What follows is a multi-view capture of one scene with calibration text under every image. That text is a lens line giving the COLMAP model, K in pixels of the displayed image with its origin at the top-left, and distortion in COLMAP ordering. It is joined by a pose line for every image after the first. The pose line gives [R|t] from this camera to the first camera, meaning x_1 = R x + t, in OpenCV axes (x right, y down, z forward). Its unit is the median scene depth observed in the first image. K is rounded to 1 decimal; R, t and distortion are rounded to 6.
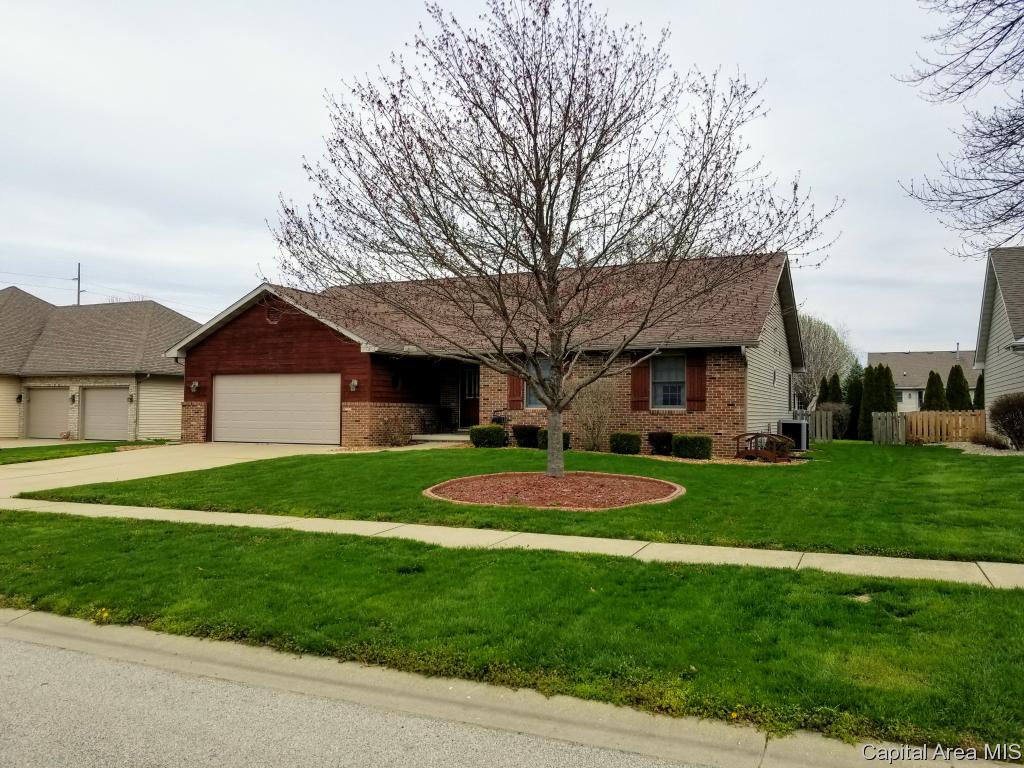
lens RADIAL K [[779.7, 0, 504.2], [0, 779.7, 385.2], [0, 0, 1]] dist [0.035825, -0.007644]
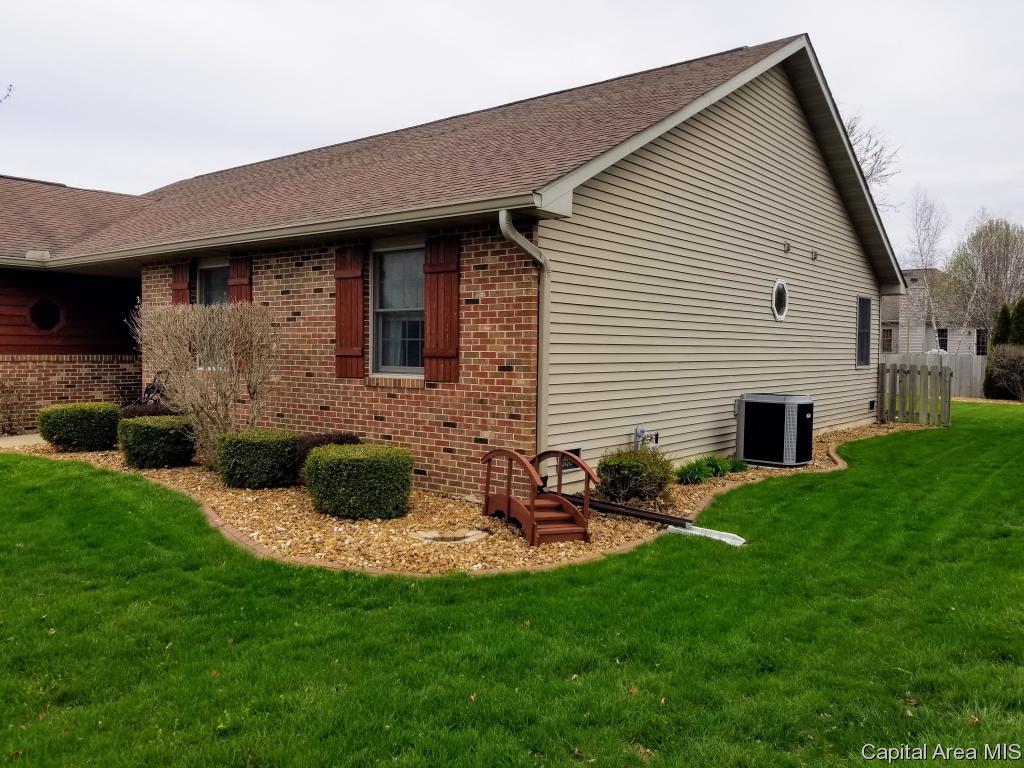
lens RADIAL K [[779.7, 0, 517.8], [0, 779.7, 383.9], [0, 0, 1]] dist [0.035825, -0.007644]
pose [[0.974508, 0.010923, -0.224086, 0.325486], [0.006518, 0.997014, 0.076946, 0.002411], [0.224258, -0.076445, 0.971527, 0.525507]]
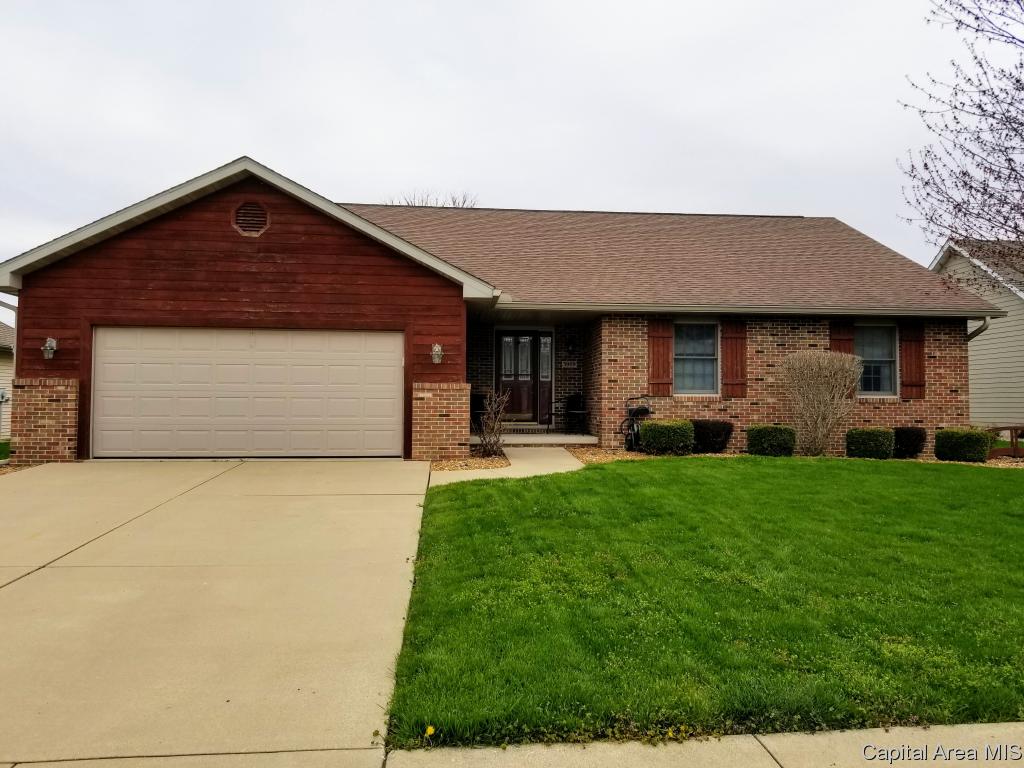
lens RADIAL K [[779.7, 0, 512.2], [0, 779.7, 384.1], [0, 0, 1]] dist [0.035825, -0.007644]
pose [[0.862723, 0.009857, 0.505580, -0.425084], [-0.017813, 0.999782, 0.010903, 0.014786], [-0.505362, -0.018412, 0.862711, 0.455843]]
